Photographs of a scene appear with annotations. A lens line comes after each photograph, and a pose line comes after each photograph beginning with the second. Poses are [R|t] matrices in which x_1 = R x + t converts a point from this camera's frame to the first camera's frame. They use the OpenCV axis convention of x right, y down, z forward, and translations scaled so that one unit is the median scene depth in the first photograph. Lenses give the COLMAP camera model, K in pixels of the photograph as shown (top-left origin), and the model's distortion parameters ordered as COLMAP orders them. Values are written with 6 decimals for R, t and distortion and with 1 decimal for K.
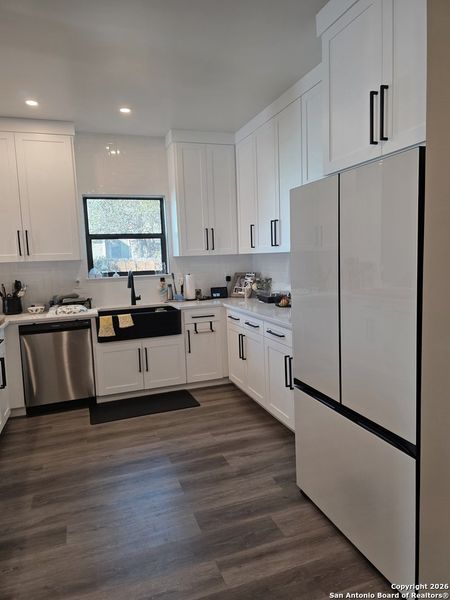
lens RADIAL K [[400.1, 0, 225.9], [0, 400.1, 295.7], [0, 0, 1]] dist [0.062237, -0.061601]
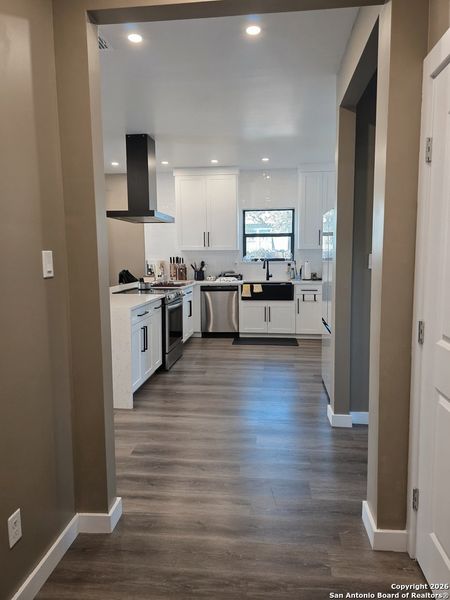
lens RADIAL K [[400.1, 0, 228.5], [0, 400.1, 299.5], [0, 0, 1]] dist [0.062237, -0.061601]
pose [[0.898541, 0.080612, -0.431423, 0.322617], [-0.068877, 0.996707, 0.042783, 0.043748], [0.433451, -0.008727, 0.901135, -0.475375]]
